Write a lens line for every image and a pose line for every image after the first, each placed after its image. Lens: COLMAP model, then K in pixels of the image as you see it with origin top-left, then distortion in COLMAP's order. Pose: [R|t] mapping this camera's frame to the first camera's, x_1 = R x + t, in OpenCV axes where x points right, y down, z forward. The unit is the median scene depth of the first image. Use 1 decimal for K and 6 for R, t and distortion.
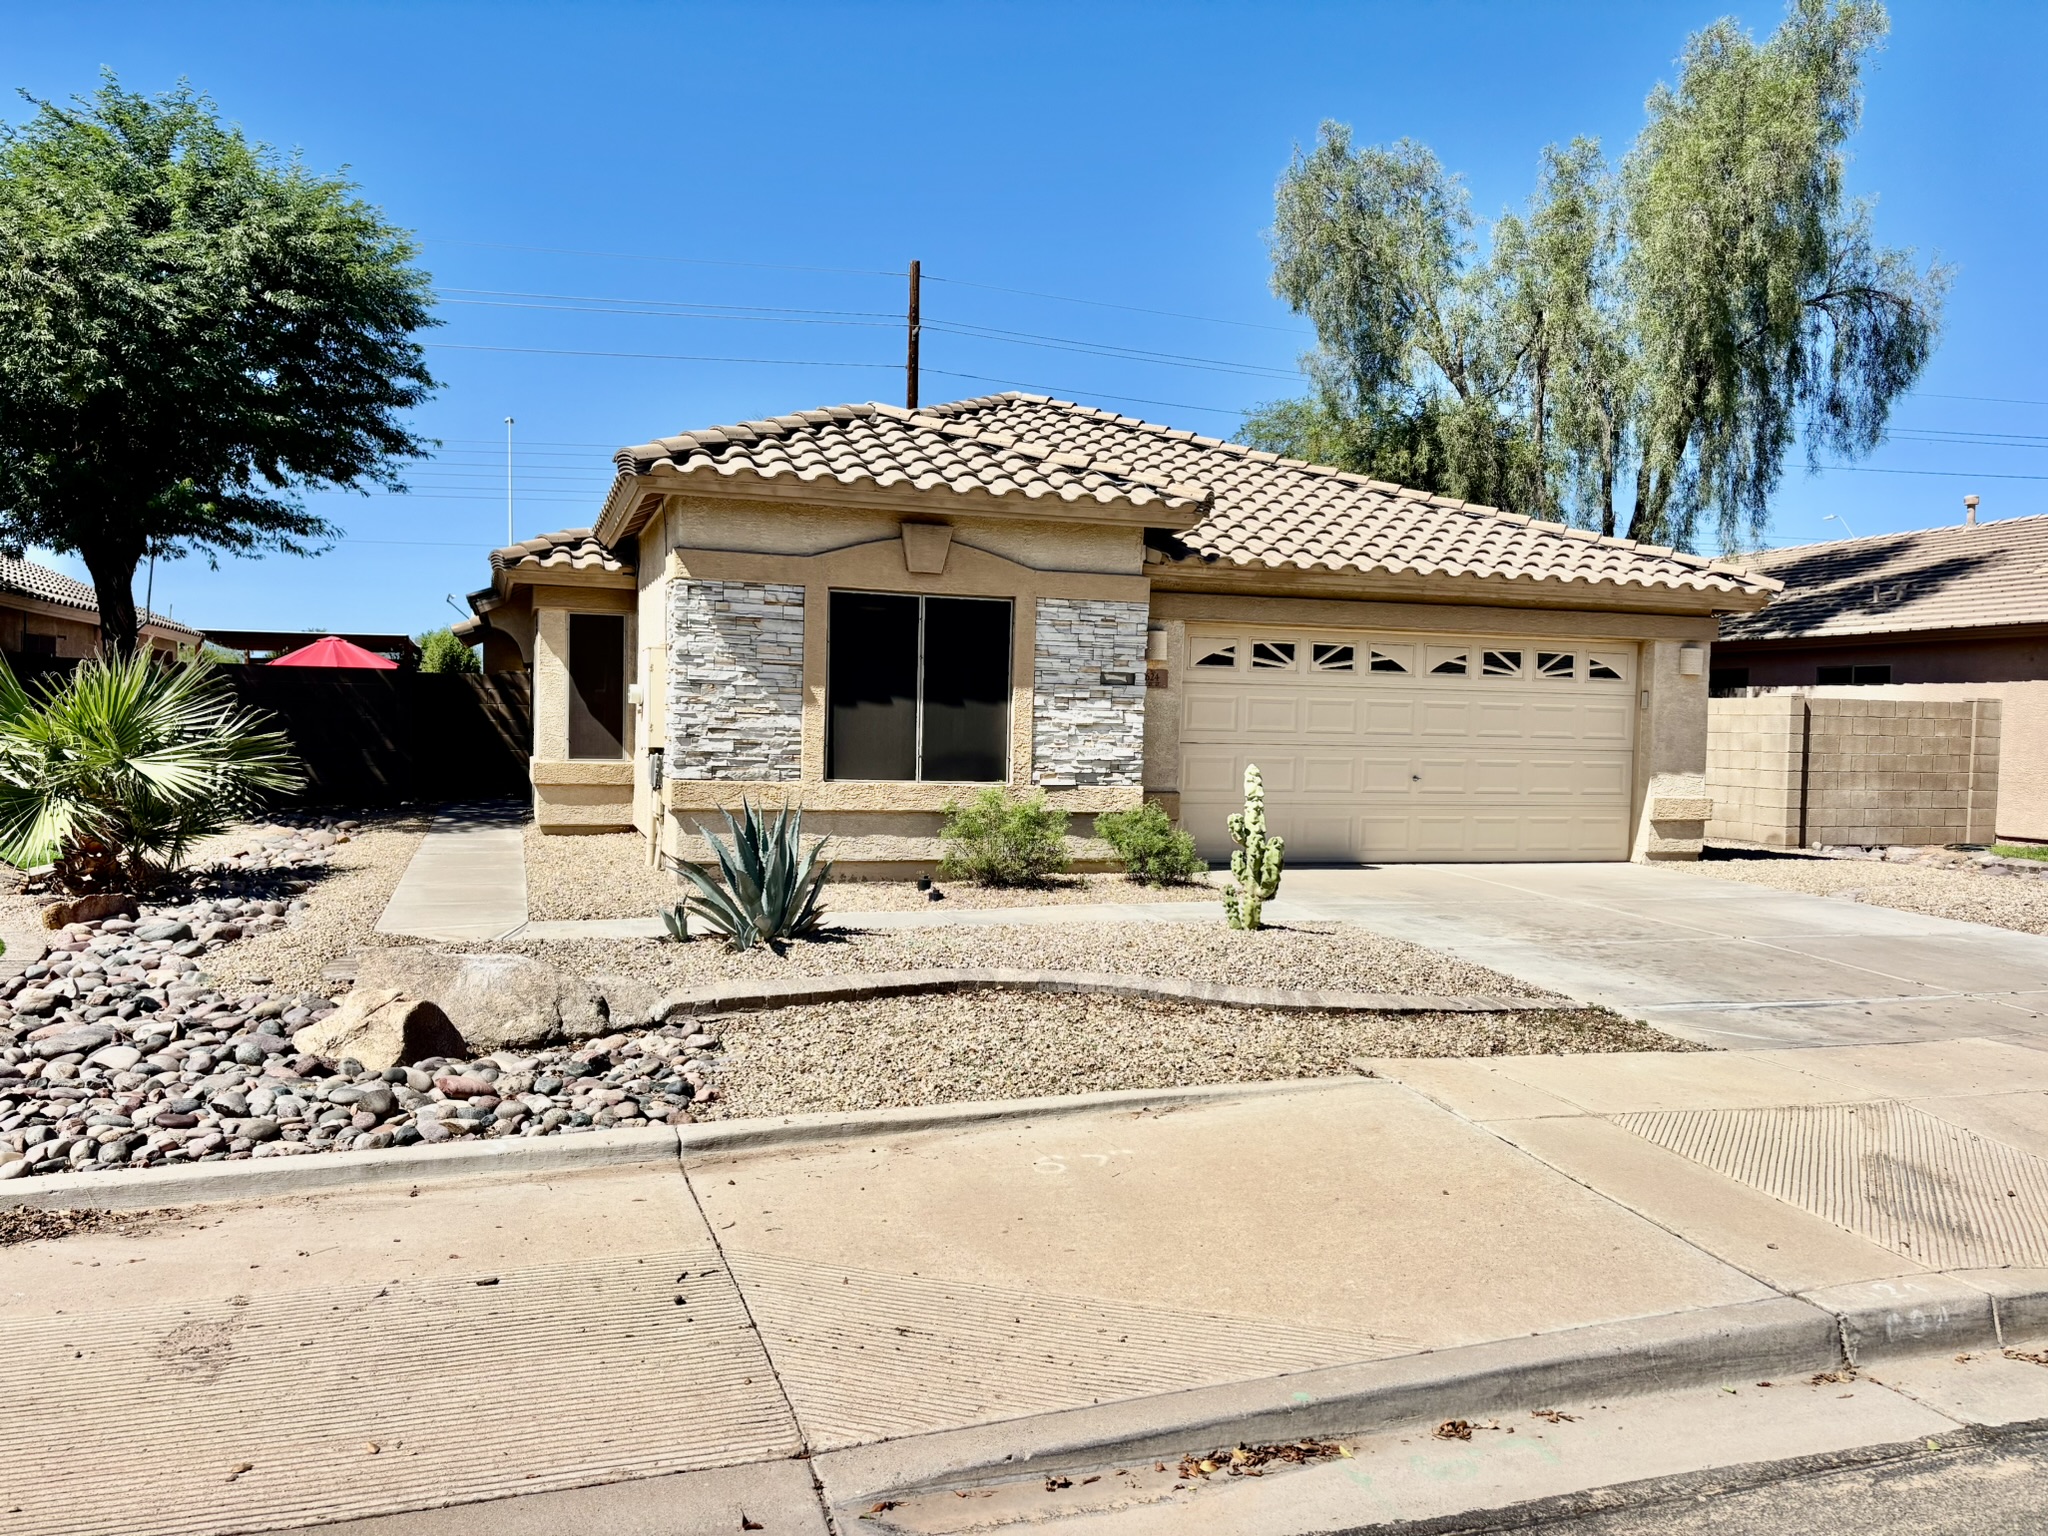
lens RADIAL K [[1525.3, 0, 1016.1], [0, 1525.3, 775.7], [0, 0, 1]] dist [0.045037, -0.040121]
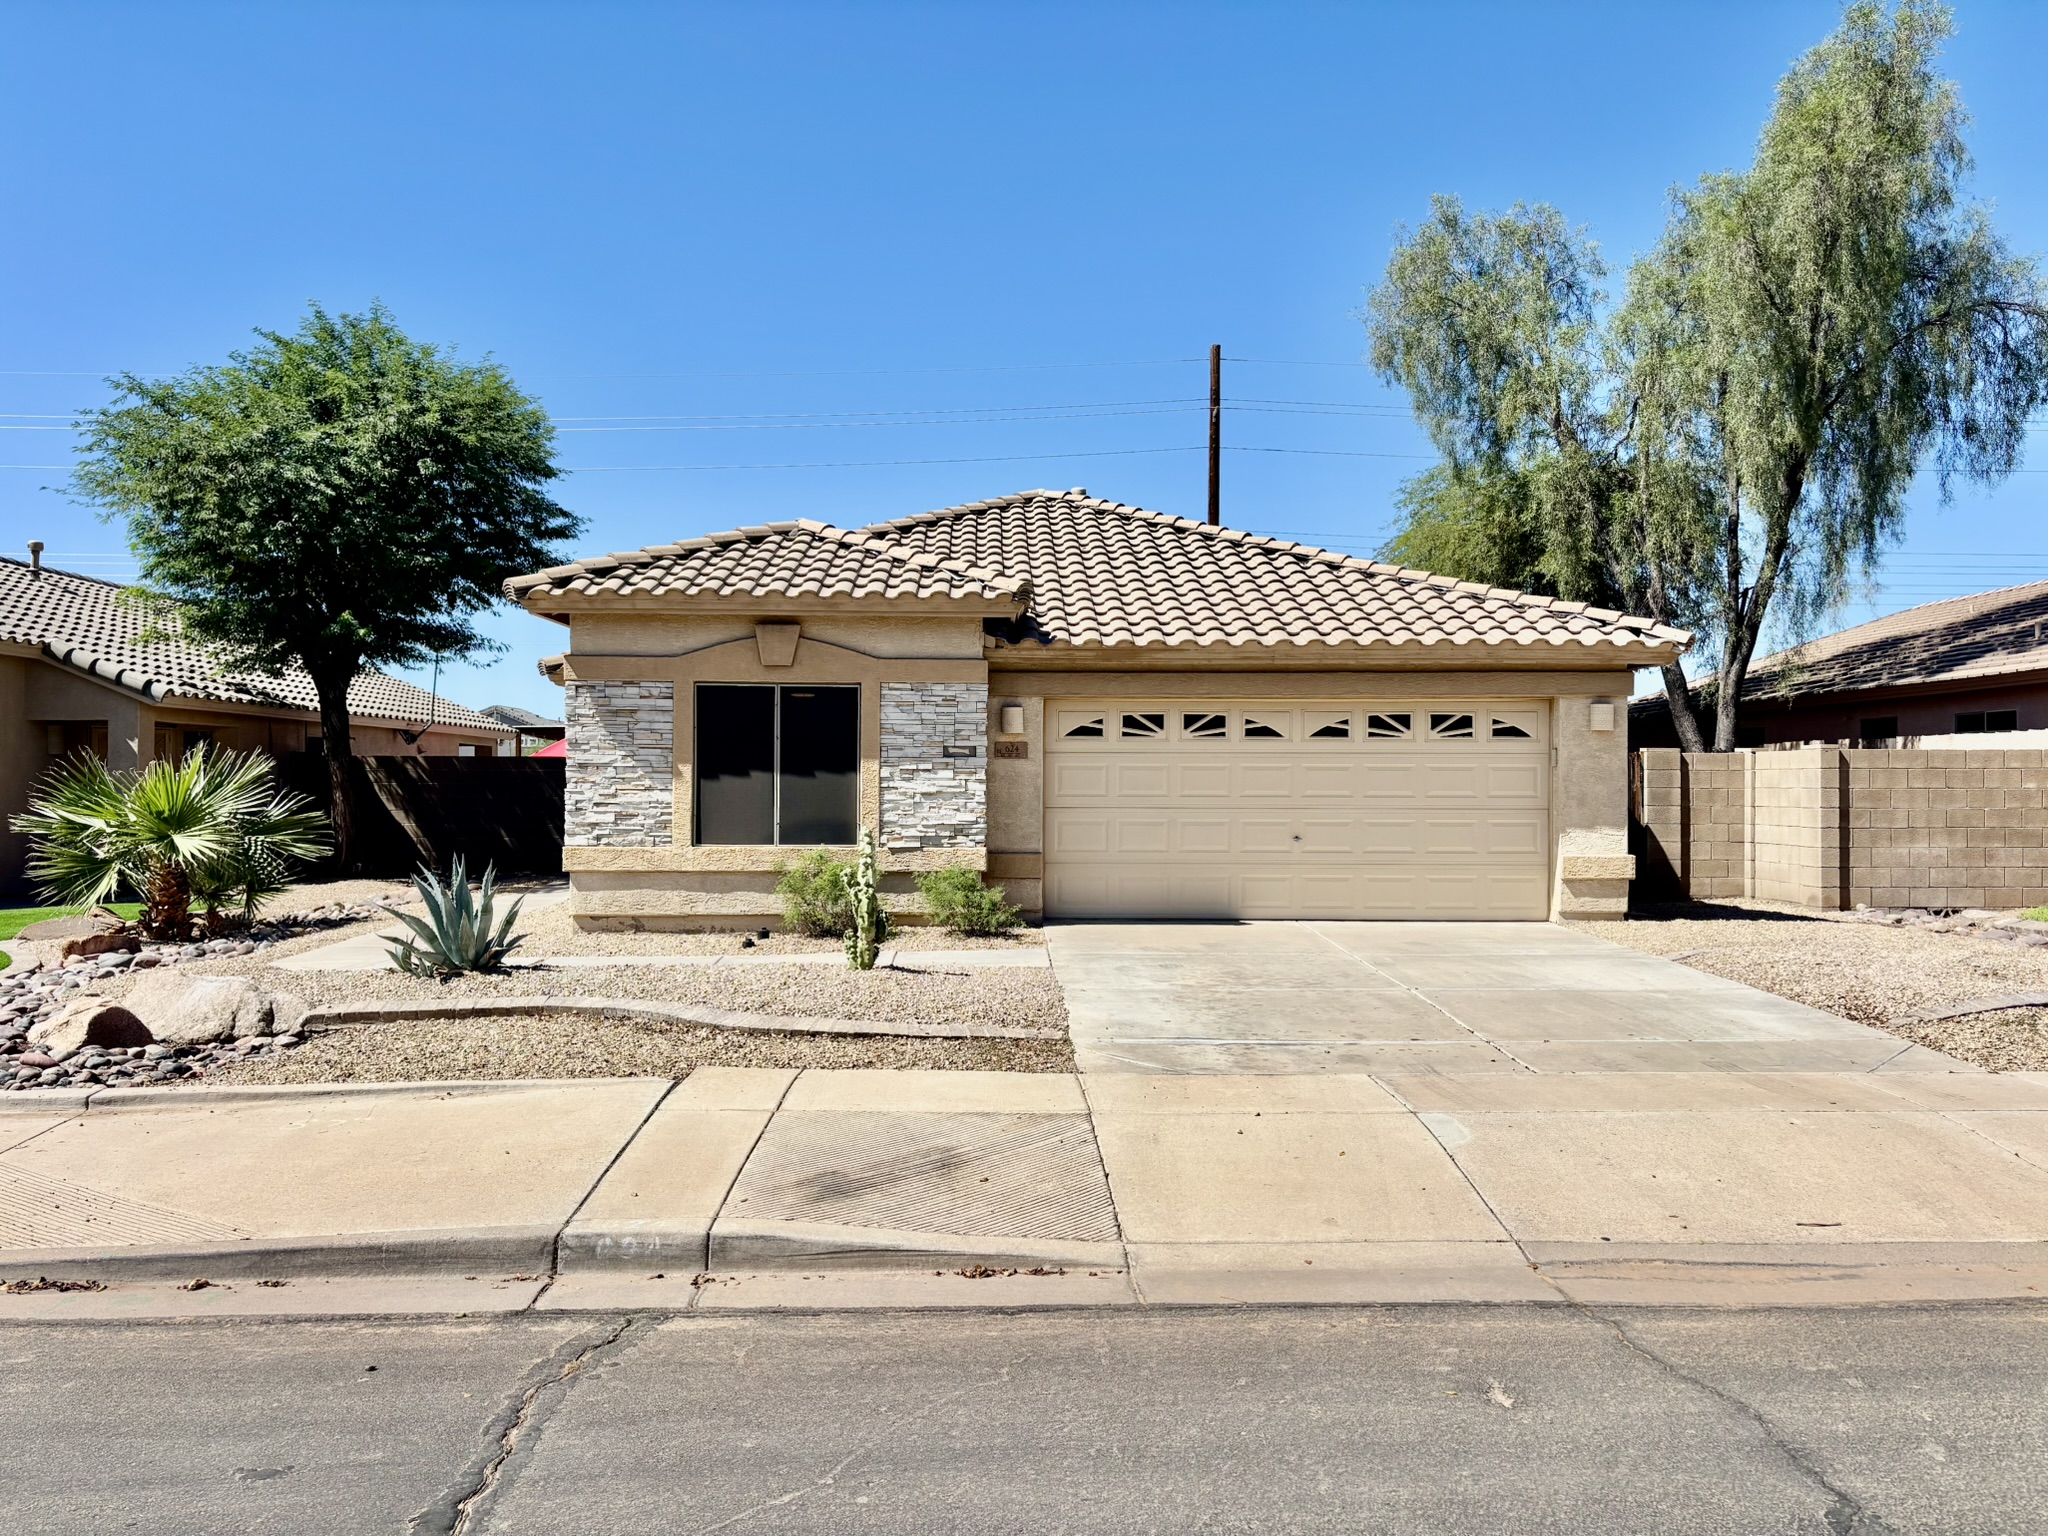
lens RADIAL K [[1525.3, 0, 1019.3], [0, 1525.3, 764.9], [0, 0, 1]] dist [0.045037, -0.040121]
pose [[0.958104, -0.024638, -0.285357, 0.426150], [0.009494, 0.998478, -0.054333, 0.007146], [0.286262, 0.049348, 0.956880, -0.055266]]
